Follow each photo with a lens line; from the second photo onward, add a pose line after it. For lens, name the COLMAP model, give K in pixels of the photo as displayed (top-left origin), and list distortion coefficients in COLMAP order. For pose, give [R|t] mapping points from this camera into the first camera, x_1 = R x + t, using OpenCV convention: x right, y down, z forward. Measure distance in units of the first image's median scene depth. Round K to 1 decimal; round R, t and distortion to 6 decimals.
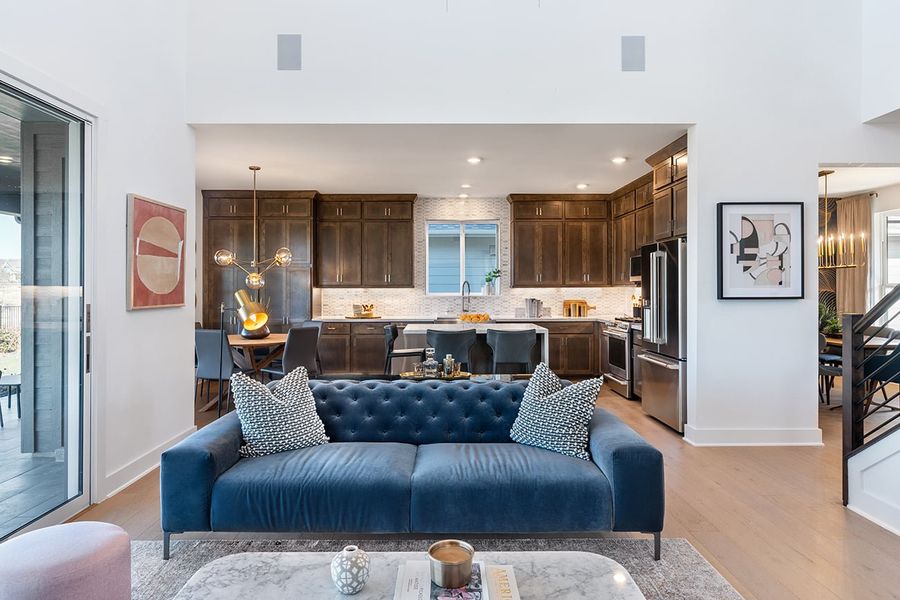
lens RADIAL K [[525.2, 0, 451.6], [0, 525.2, 295.0], [0, 0, 1]] dist [-0.004144, 0.001419]
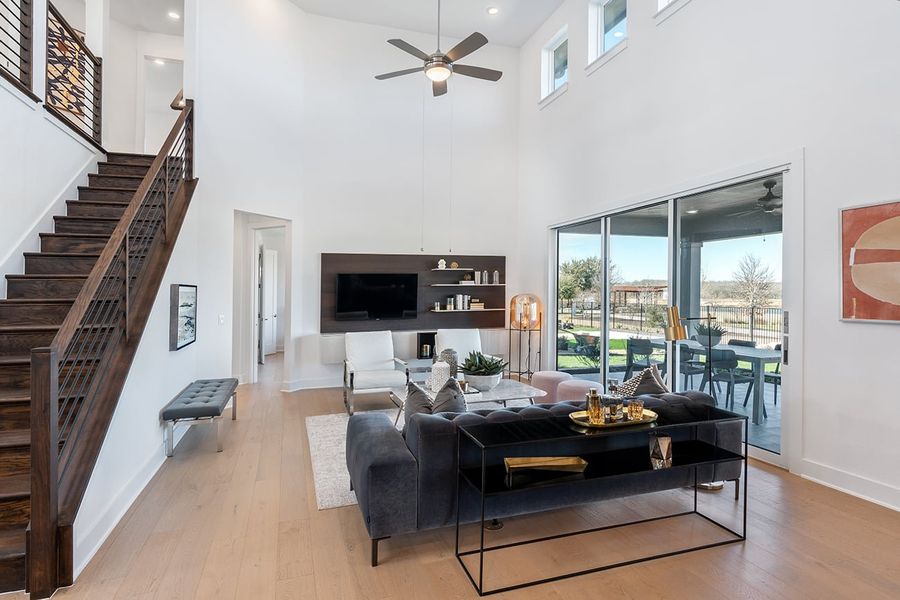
lens RADIAL K [[477.9, 0, 450.1], [0, 477.9, 295.5], [0, 0, 1]] dist [-0.001234, -0.000204]
pose [[-0.957797, 0.007576, -0.287346, 0.229589], [0.004052, 0.999909, 0.012858, -0.021200], [0.287417, 0.011151, -0.957741, 0.993505]]
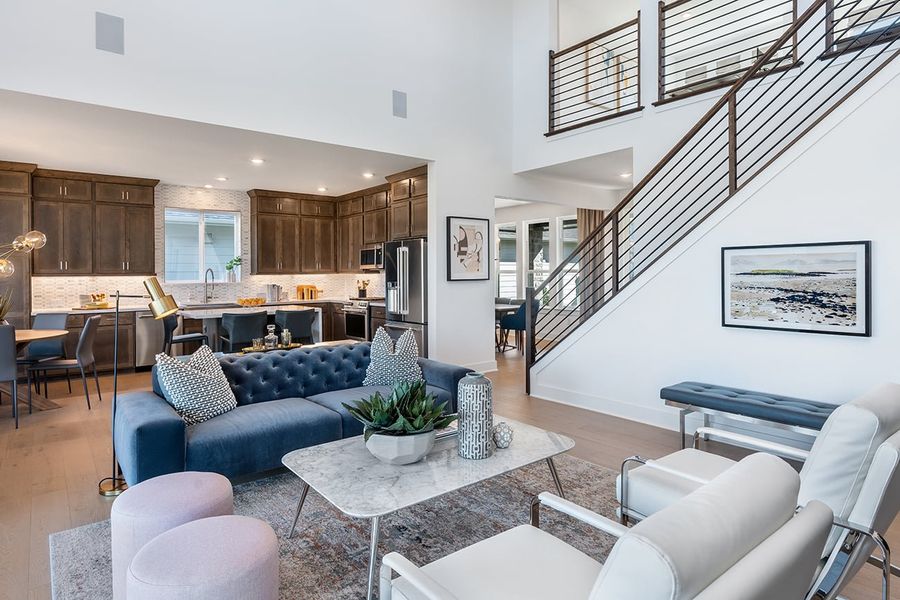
lens RADIAL K [[494.1, 0, 452.9], [0, 494.1, 292.5], [0, 0, 1]] dist [-0.006286, -0.000470]
pose [[0.776953, -0.029477, 0.628868, -0.232617], [0.016145, 0.999508, 0.026902, 0.002317], [-0.629351, -0.010749, 0.777046, -0.065583]]
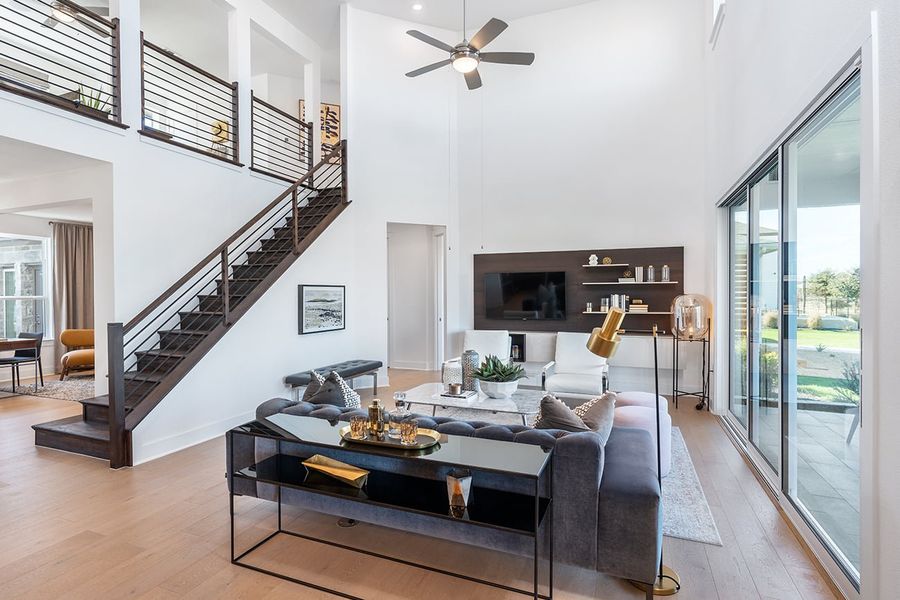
lens RADIAL K [[477.9, 0, 449.7], [0, 477.9, 295.9], [0, 0, 1]] dist [-0.001234, -0.000204]
pose [[-0.918654, 0.000523, 0.395063, -0.230505], [0.005663, 0.999914, 0.011844, -0.018909], [-0.395023, 0.013118, -0.918578, 0.949795]]
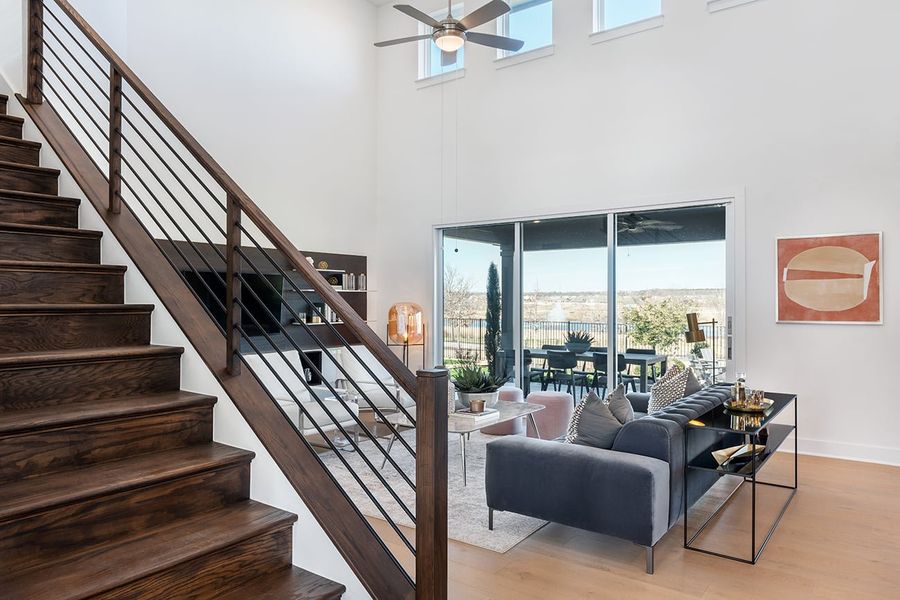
lens RADIAL K [[610.7, 0, 446.8], [0, 610.7, 303.0], [0, 0, 1]] dist [-0.005363, -0.001523]
pose [[-0.605325, 0.001552, -0.795977, 0.687286], [-0.005110, 0.999970, 0.005836, -0.015978], [0.795962, 0.007600, -0.605299, 0.757809]]
